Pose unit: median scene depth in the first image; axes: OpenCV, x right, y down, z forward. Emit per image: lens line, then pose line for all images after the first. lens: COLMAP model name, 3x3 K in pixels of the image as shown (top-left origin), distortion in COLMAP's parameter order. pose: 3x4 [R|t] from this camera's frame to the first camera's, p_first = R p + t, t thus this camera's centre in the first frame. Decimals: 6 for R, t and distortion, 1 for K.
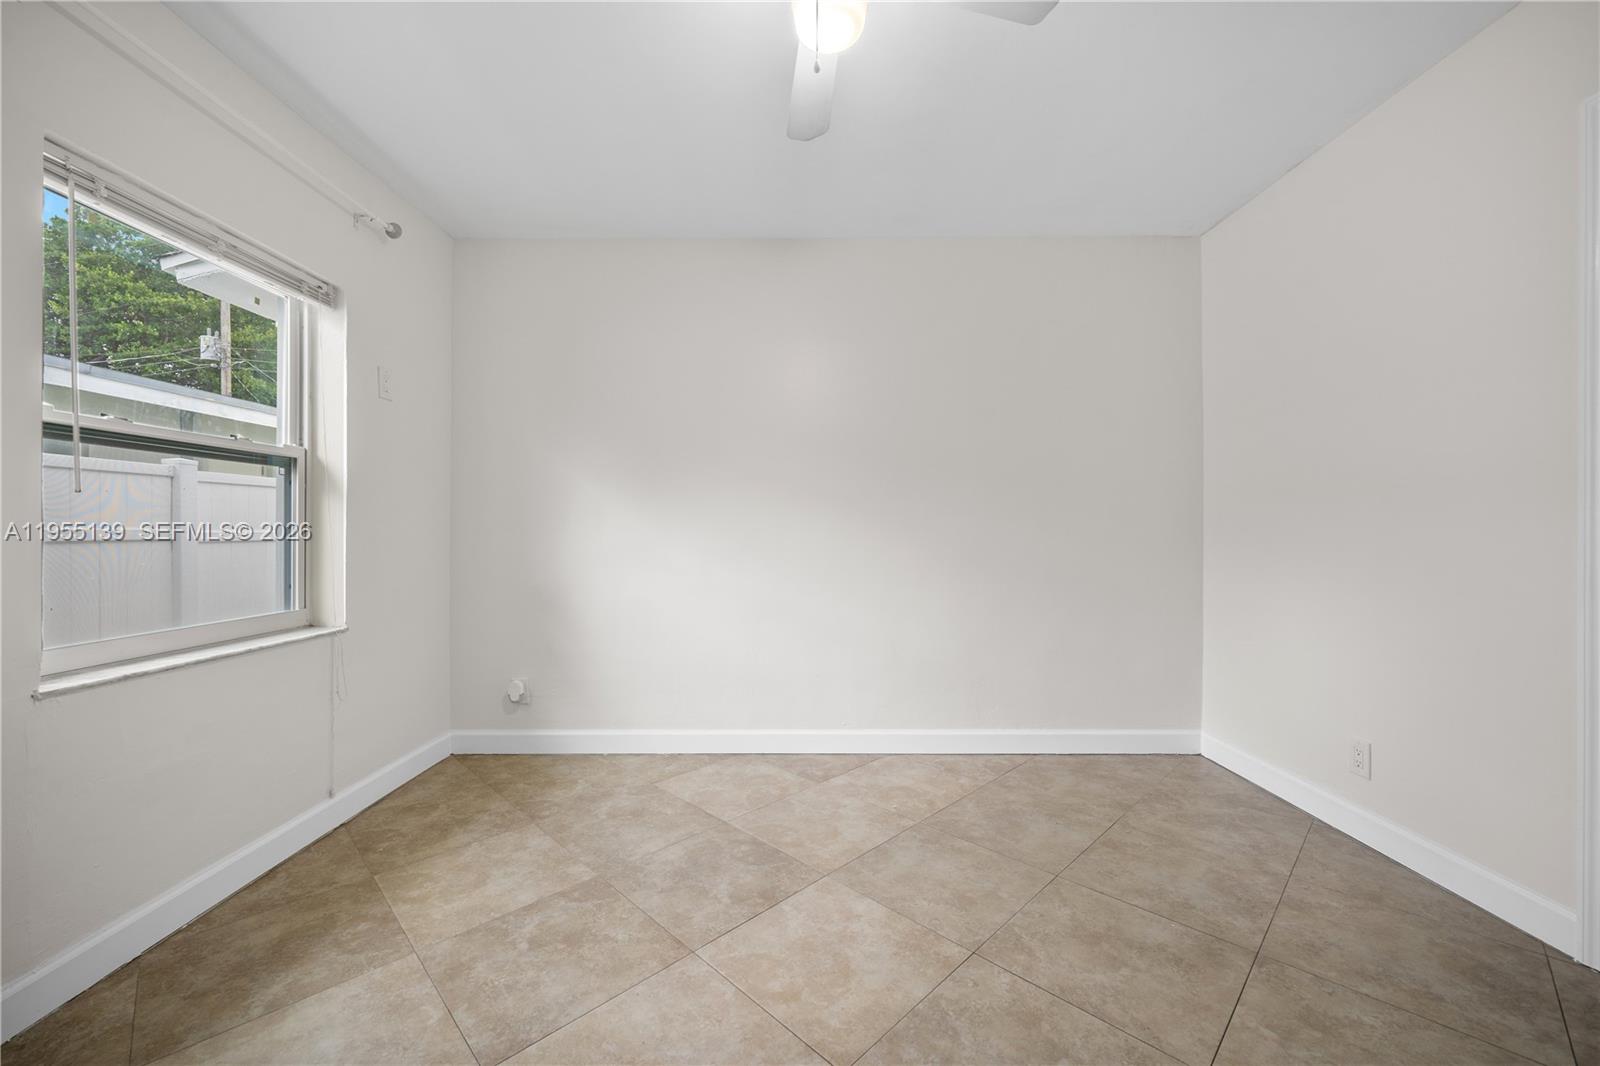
lens RADIAL K [[619.7, 0, 794.6], [0, 619.7, 529.1], [0, 0, 1]] dist [0.005306, -0.000549]
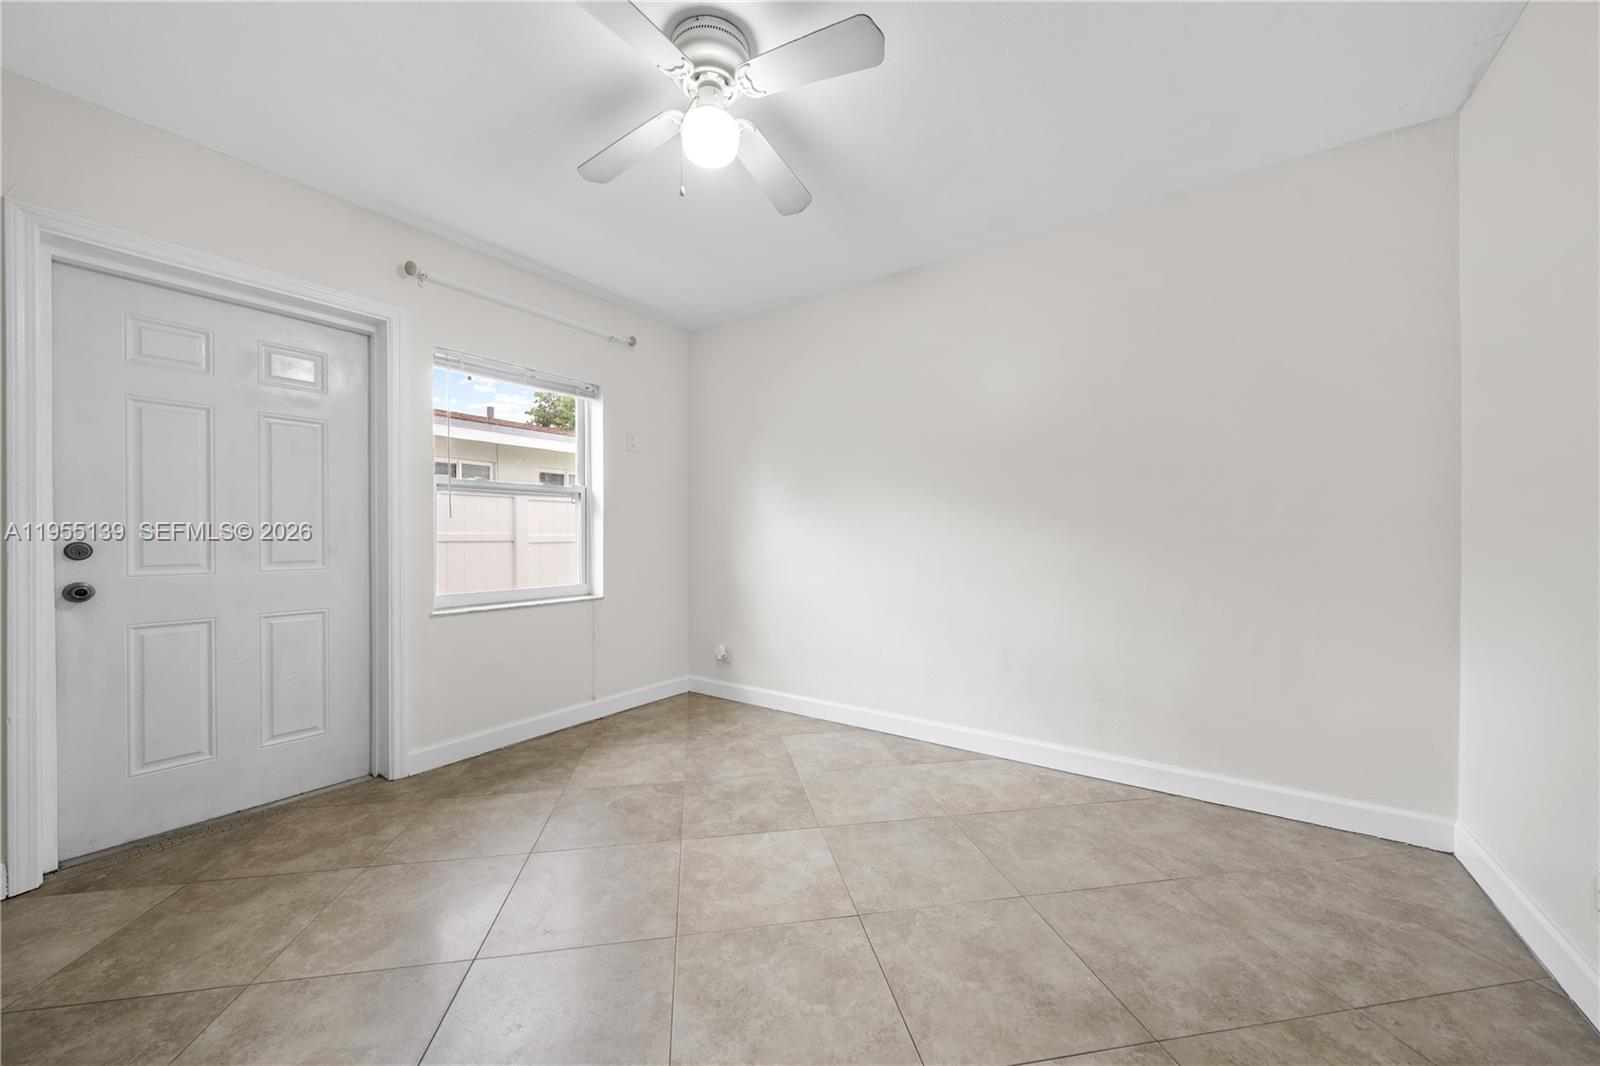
lens RADIAL K [[570.8, 0, 795.9], [0, 570.8, 538.2], [0, 0, 1]] dist [0.000467, -0.000590]
pose [[0.823691, 0.000607, -0.567039, 0.549285], [0.003805, 0.999971, 0.006599, -0.001101], [0.567026, -0.007593, 0.823665, 0.069640]]
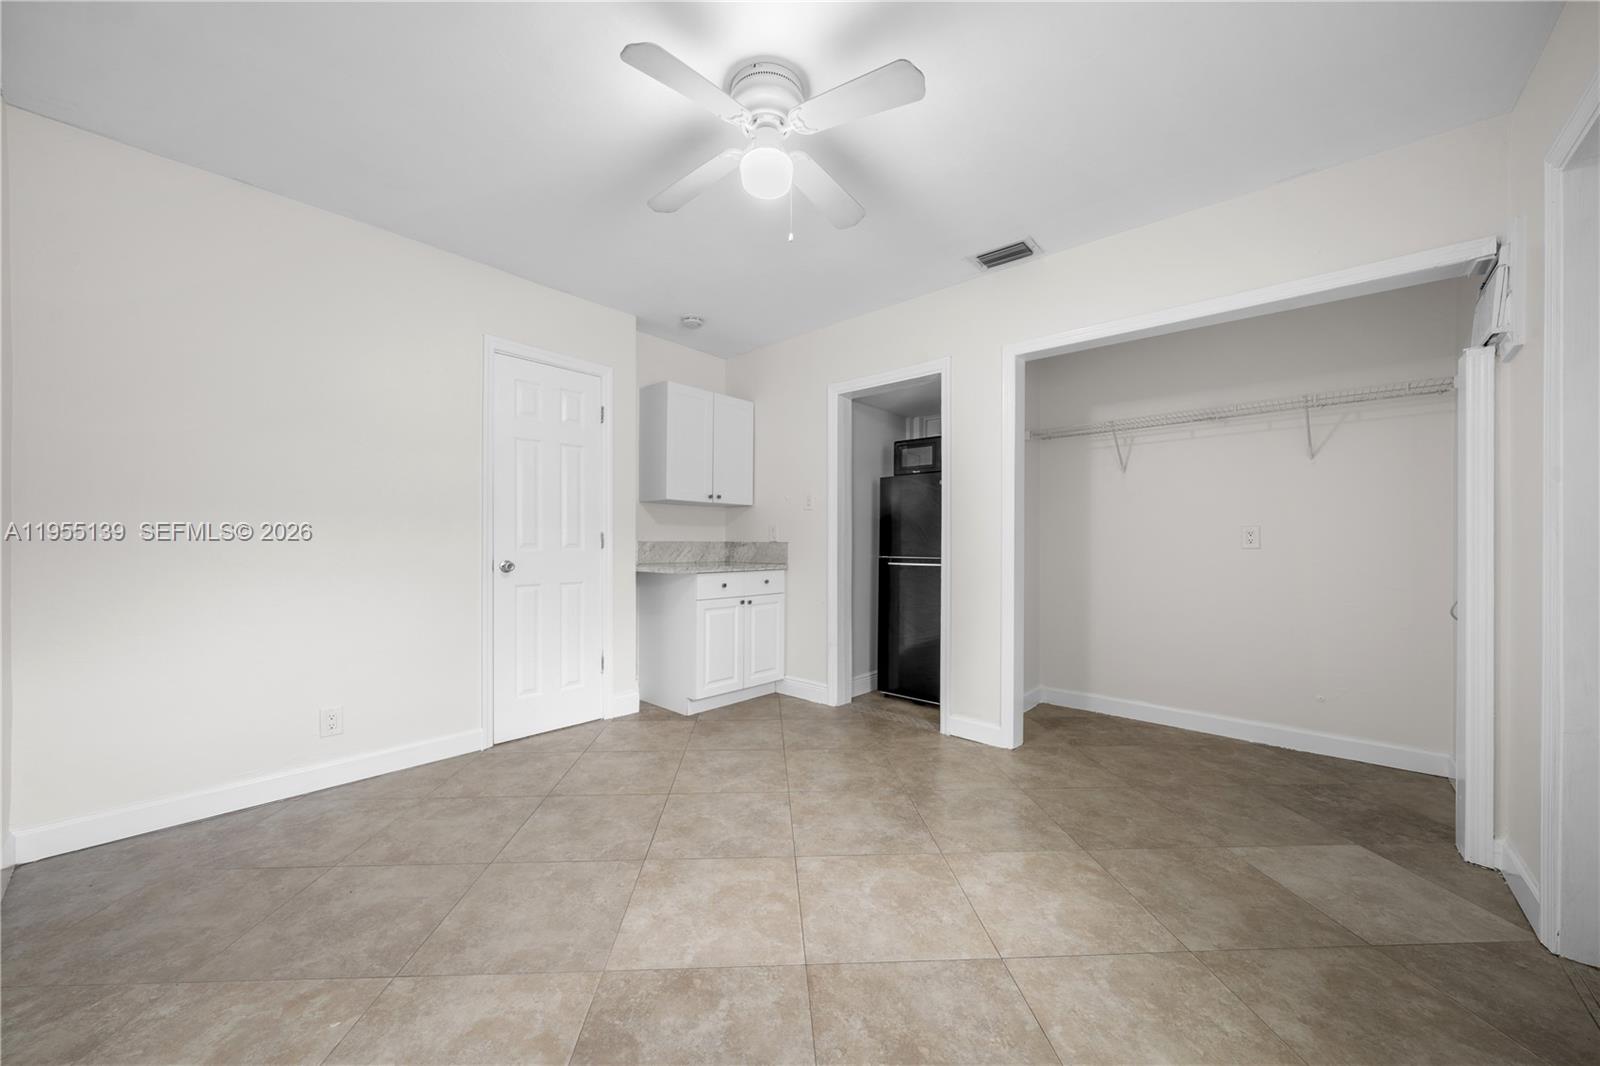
lens RADIAL K [[585.5, 0, 784.6], [0, 585.5, 541.5], [0, 0, 1]] dist [-0.007642, 0.000004]
pose [[-0.738824, 0.003374, 0.673890, -0.544363], [-0.002988, 0.999961, -0.008283, 0.010973], [-0.673892, -0.008134, -0.738785, 1.218469]]
